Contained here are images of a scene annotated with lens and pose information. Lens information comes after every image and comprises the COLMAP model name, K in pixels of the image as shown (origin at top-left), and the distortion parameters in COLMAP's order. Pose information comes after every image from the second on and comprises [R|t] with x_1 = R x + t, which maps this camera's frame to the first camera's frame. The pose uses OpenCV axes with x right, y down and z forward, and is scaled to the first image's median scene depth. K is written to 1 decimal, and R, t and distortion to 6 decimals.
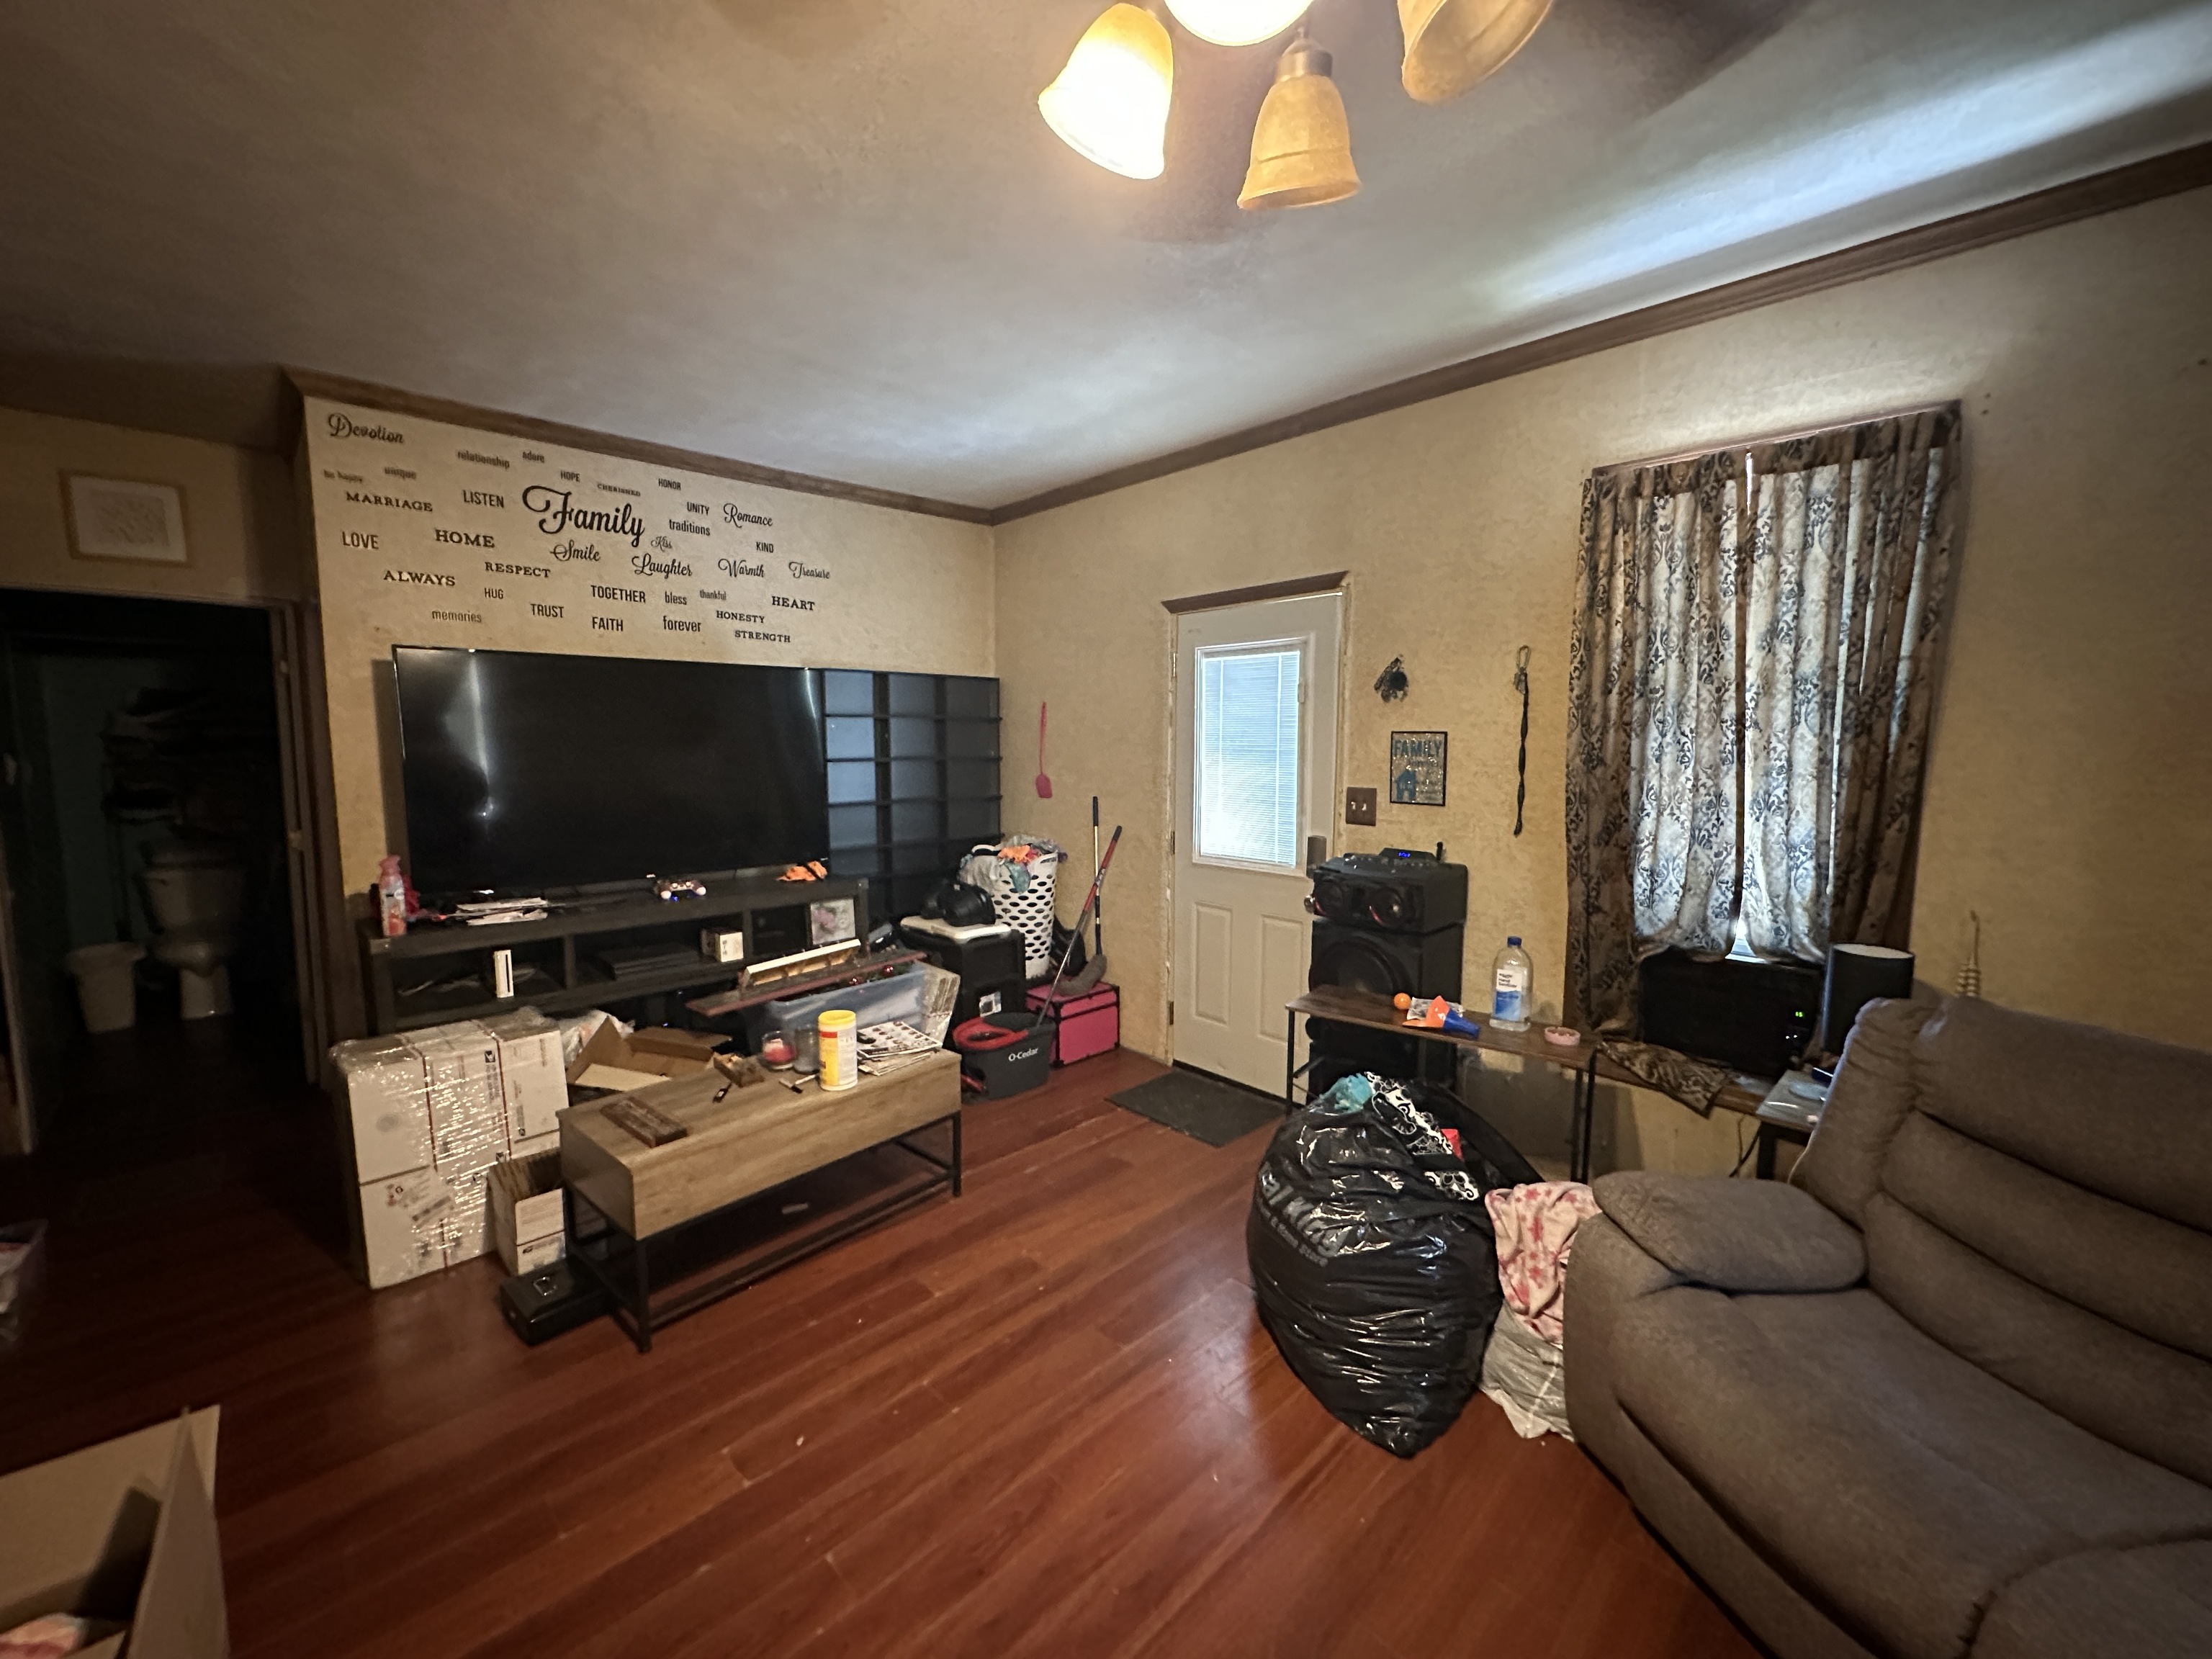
lens RADIAL K [[884.2, 0, 1108.4], [0, 884.2, 828.6], [0, 0, 1]] dist [-0.002255, 0.000464]
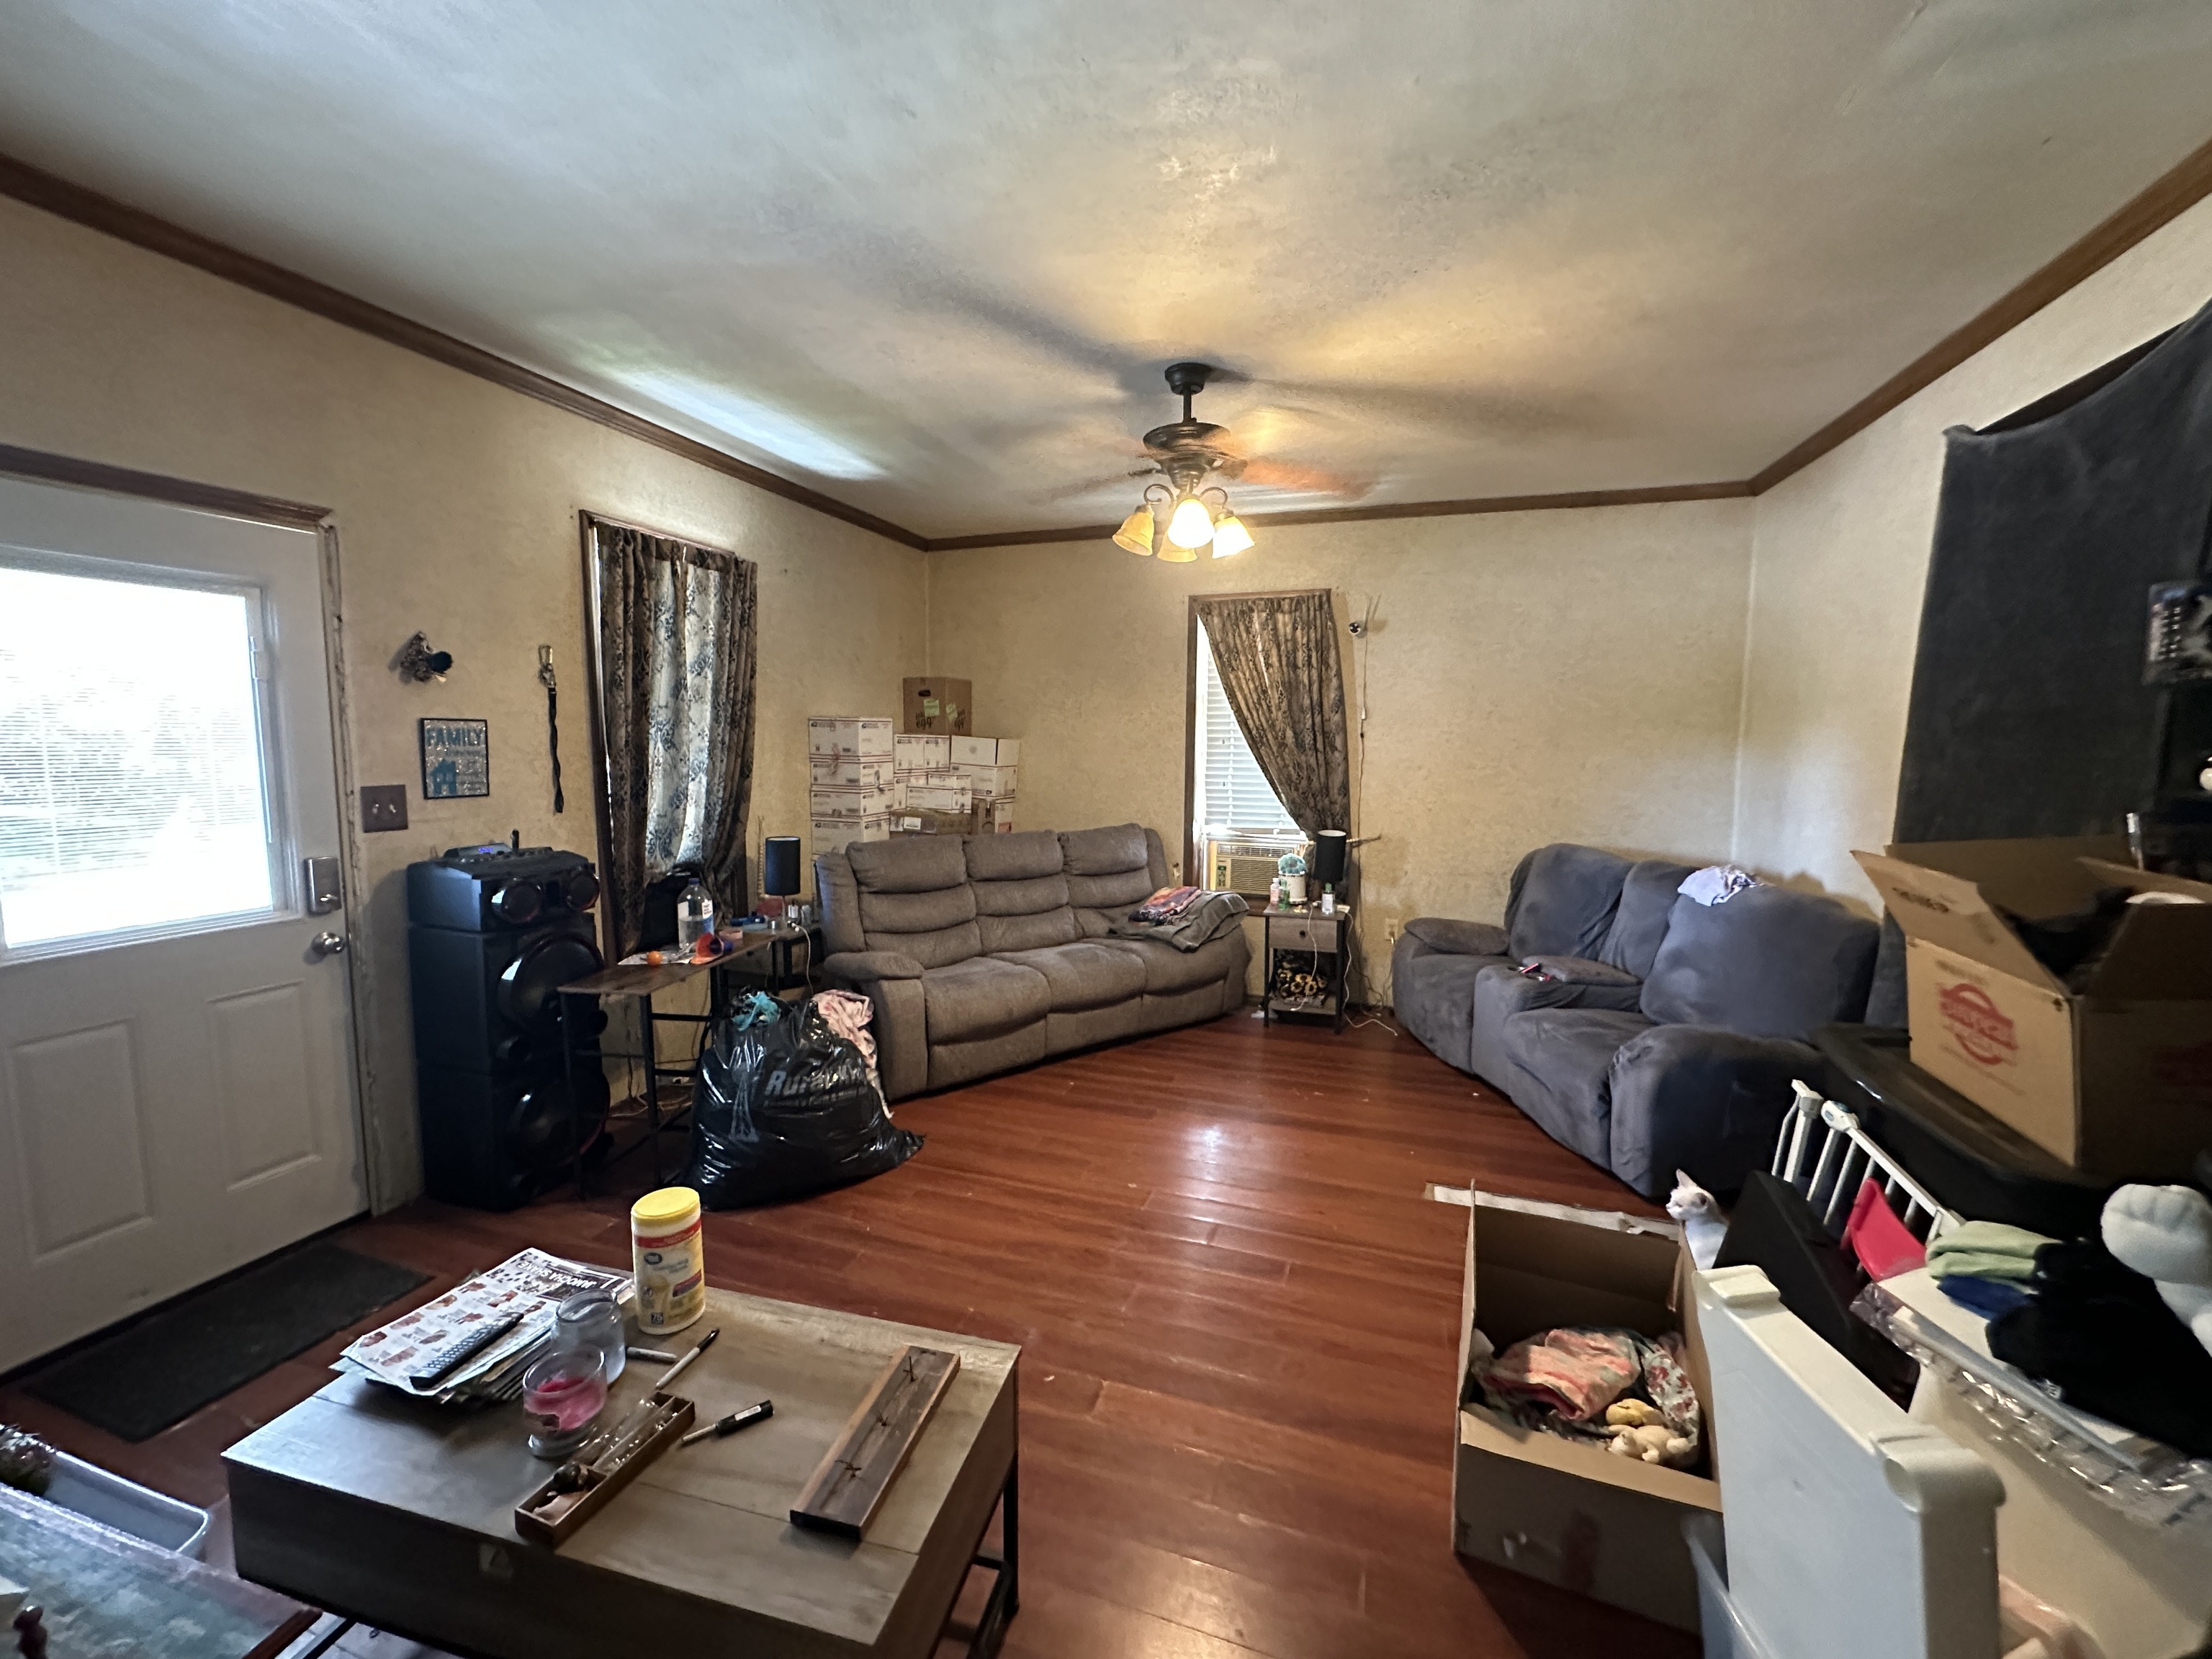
lens RADIAL K [[884.2, 0, 1106.9], [0, 884.2, 825.4], [0, 0, 1]] dist [-0.002255, 0.000464]
pose [[-0.451995, -0.100761, 0.886311, -0.780328], [0.076048, 0.985630, 0.150834, -0.086351], [-0.888773, 0.135579, -0.437837, 0.801981]]
